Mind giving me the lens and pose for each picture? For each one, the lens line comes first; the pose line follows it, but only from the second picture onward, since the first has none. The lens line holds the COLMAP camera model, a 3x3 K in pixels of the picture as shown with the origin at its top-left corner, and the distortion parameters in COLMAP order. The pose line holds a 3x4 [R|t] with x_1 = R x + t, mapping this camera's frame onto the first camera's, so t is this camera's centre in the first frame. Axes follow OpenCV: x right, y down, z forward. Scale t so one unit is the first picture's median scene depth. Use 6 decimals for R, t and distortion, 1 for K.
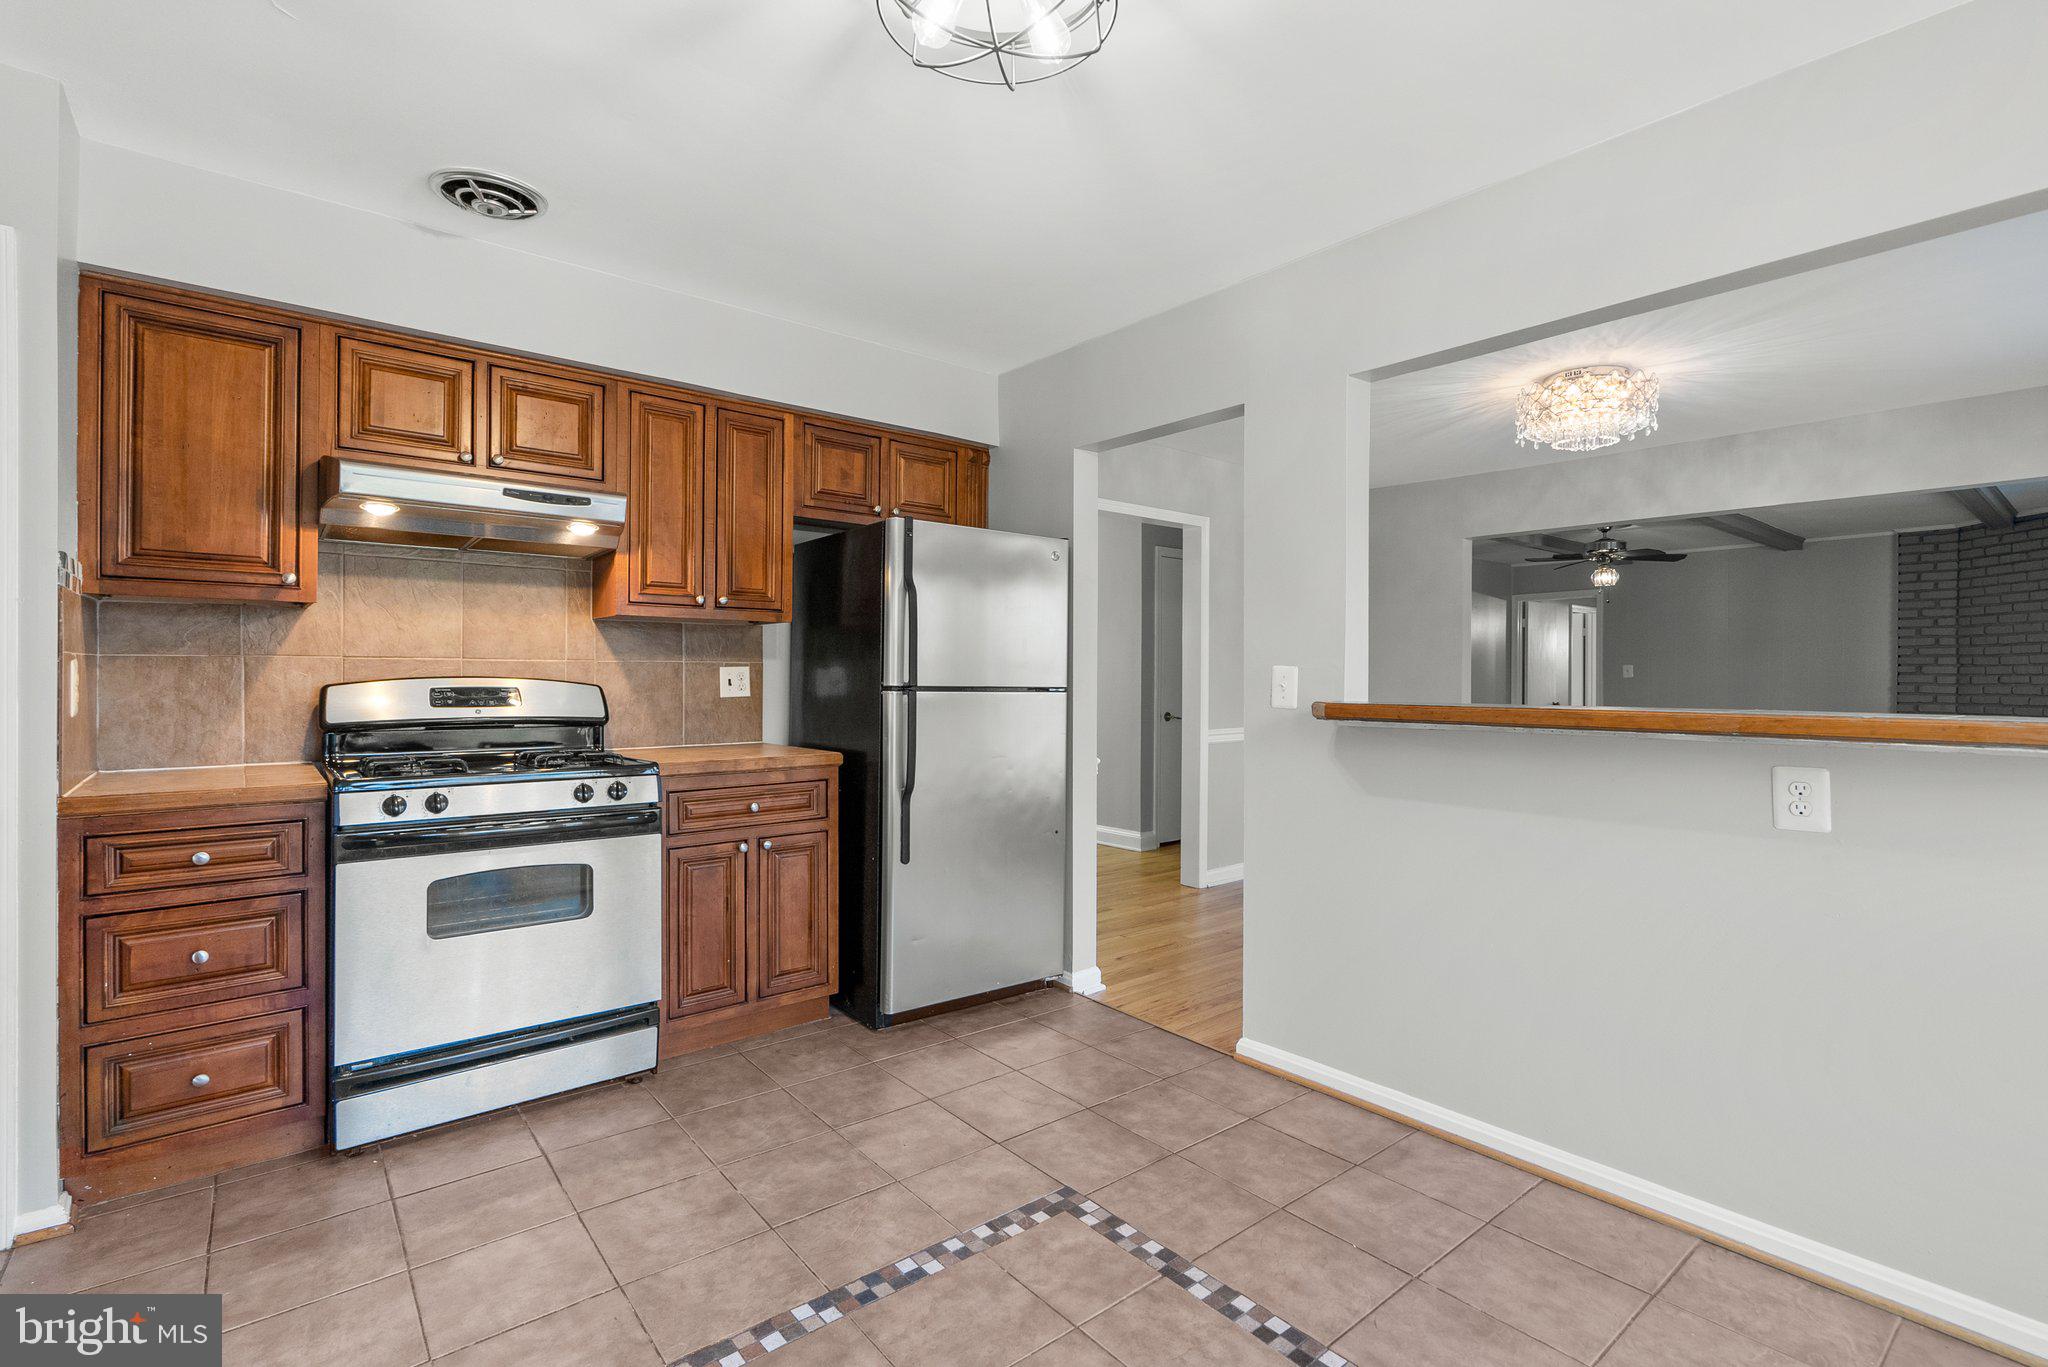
lens RADIAL K [[942.1, 0, 1024.9], [0, 942.1, 674.4], [0, 0, 1]] dist [0.000031, 0.000766]
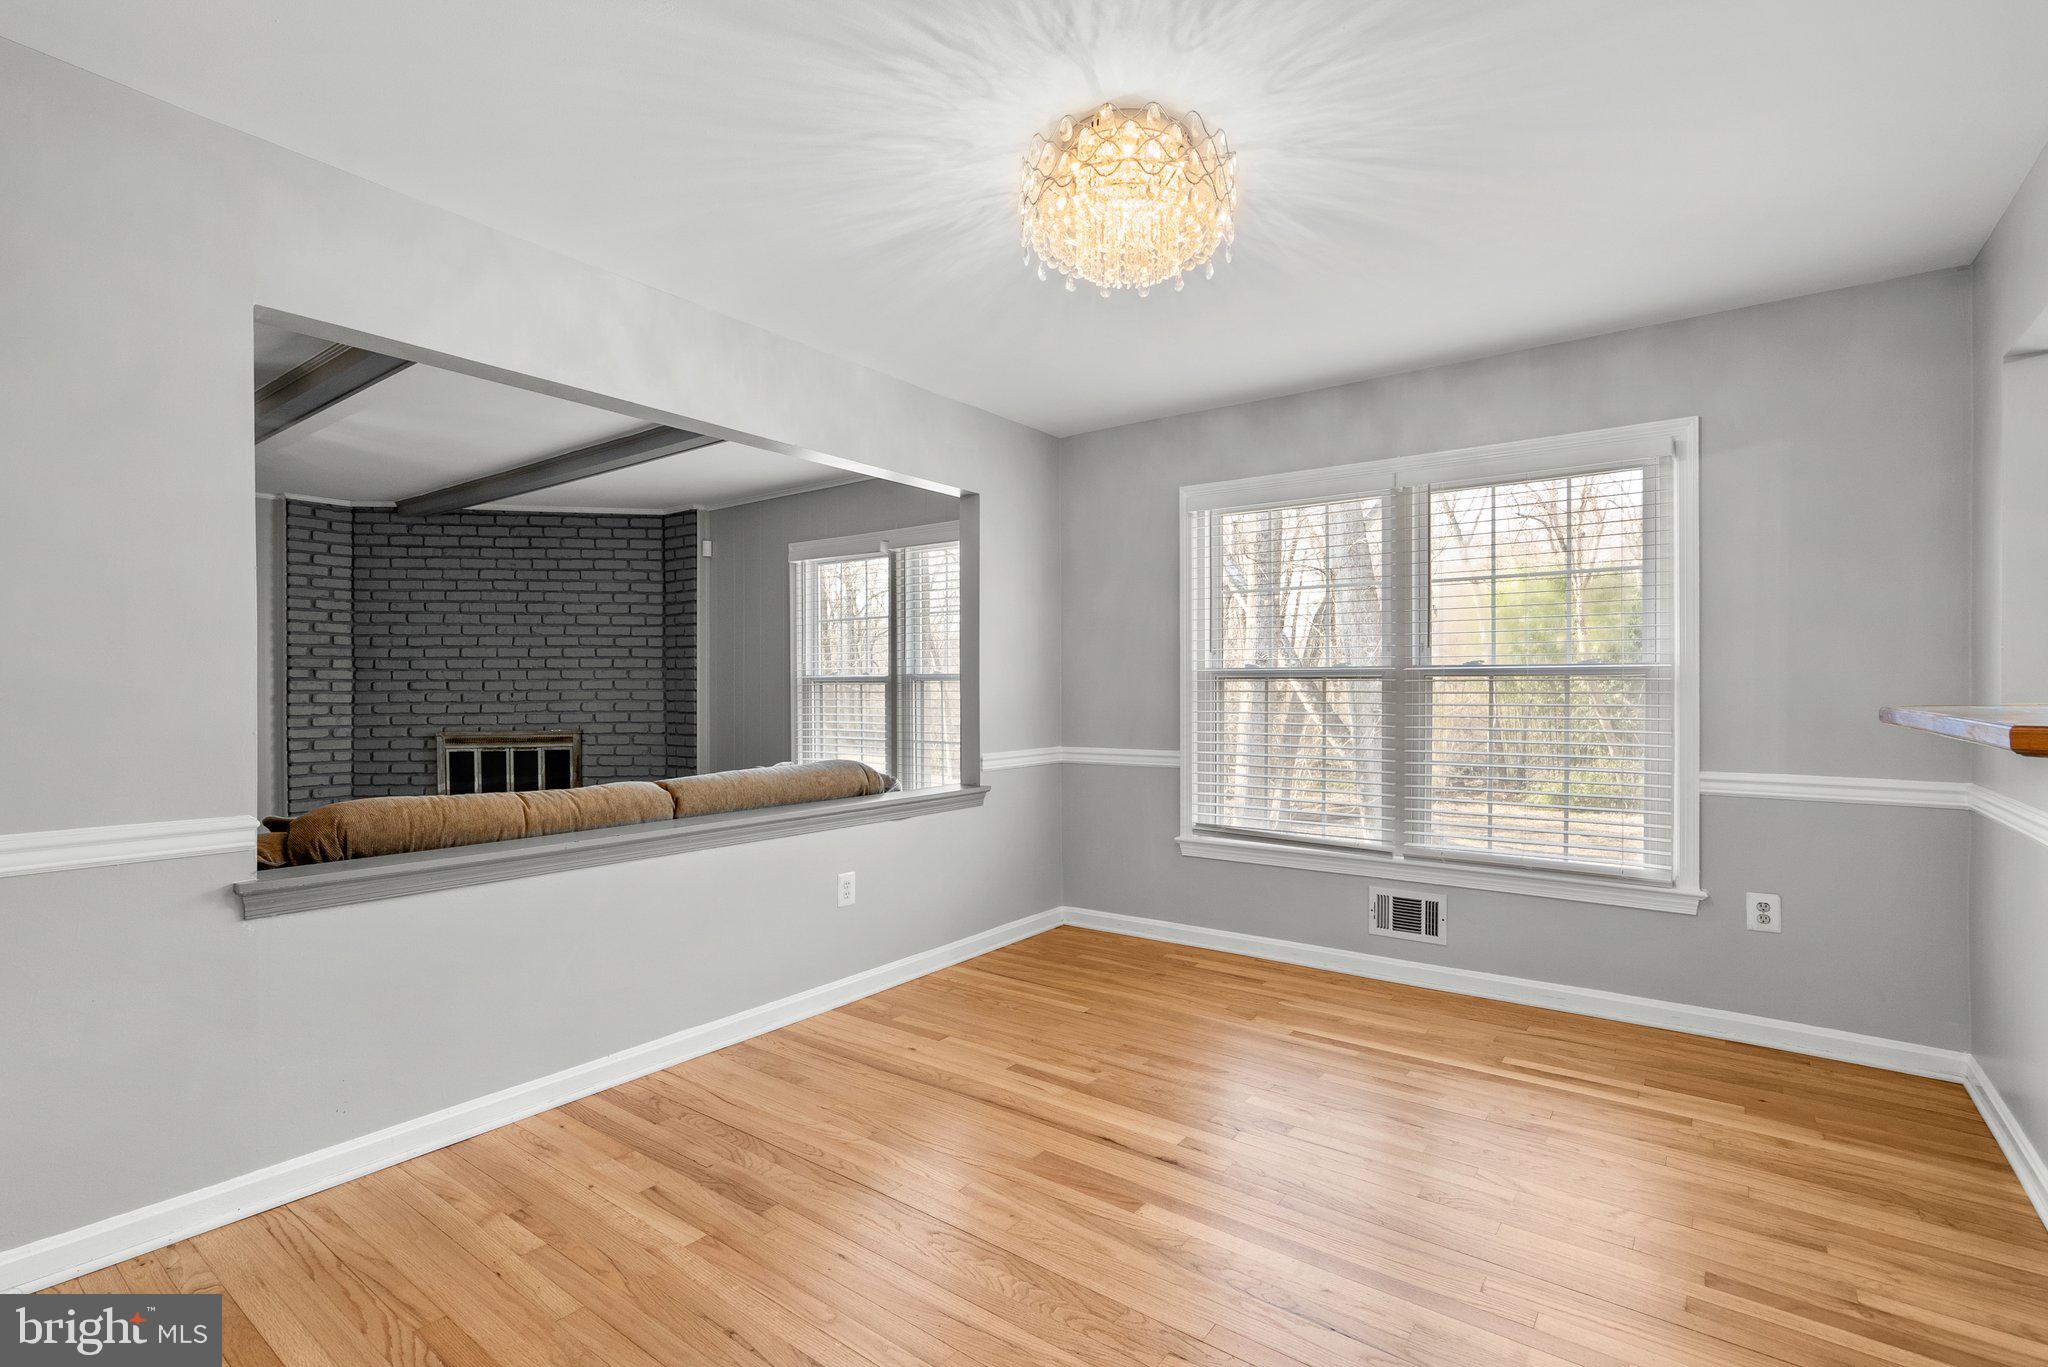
lens RADIAL K [[942.1, 0, 1024.9], [0, 942.1, 674.4], [0, 0, 1]] dist [0.000031, 0.000766]
pose [[-0.232432, 0.008628, 0.972574, 0.031384], [0.001295, 0.999963, -0.008562, 0.003082], [-0.972612, -0.000731, -0.232435, 0.658644]]
